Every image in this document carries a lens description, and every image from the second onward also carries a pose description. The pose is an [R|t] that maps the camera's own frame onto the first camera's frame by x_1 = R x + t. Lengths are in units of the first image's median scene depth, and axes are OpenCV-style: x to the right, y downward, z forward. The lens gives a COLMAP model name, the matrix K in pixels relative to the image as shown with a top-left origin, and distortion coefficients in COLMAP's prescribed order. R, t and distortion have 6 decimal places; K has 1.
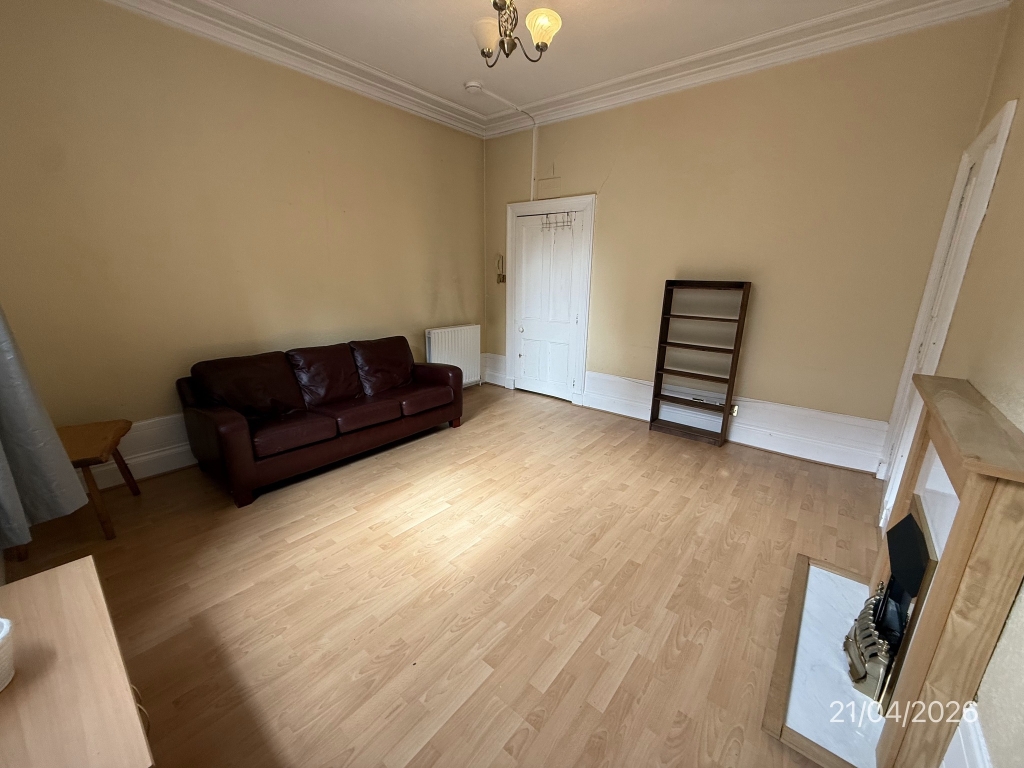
lens RADIAL K [[405.0, 0, 509.9], [0, 405.0, 384.2], [0, 0, 1]] dist [0.000239, 0.000071]
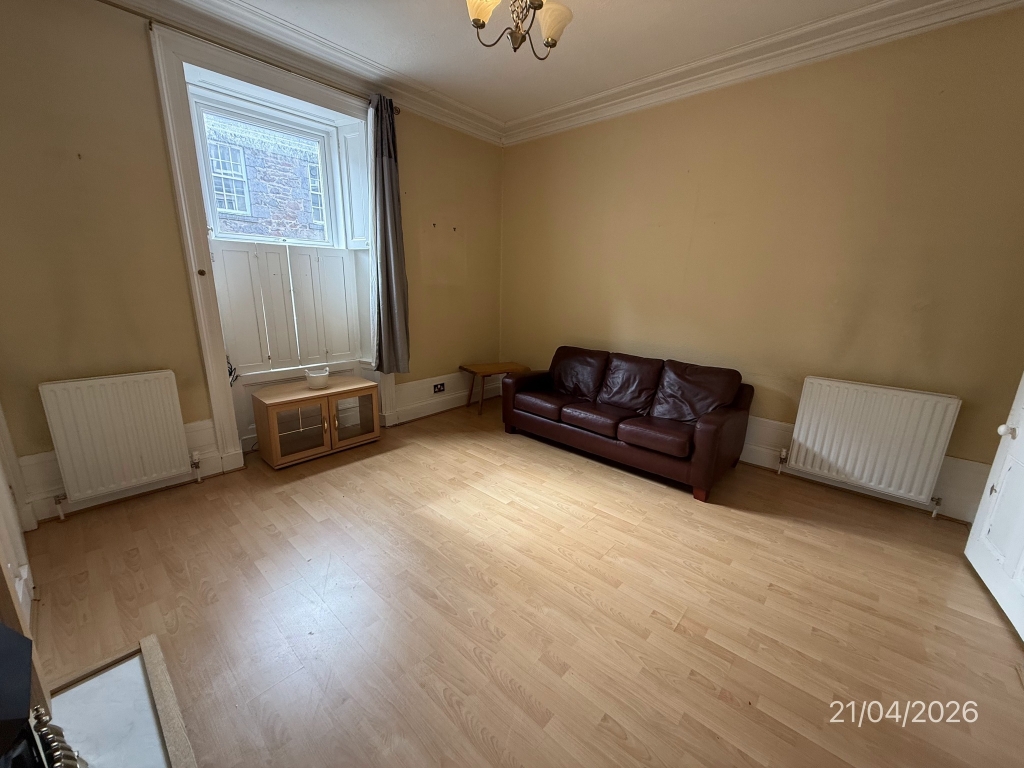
lens RADIAL K [[405.0, 0, 510.9], [0, 405.0, 383.2], [0, 0, 1]] dist [0.000239, 0.000071]
pose [[-0.038021, 0.231299, -0.972139, 0.711082], [-0.285928, 0.929649, 0.232373, -0.211733], [0.957497, 0.286797, 0.030789, 0.786417]]
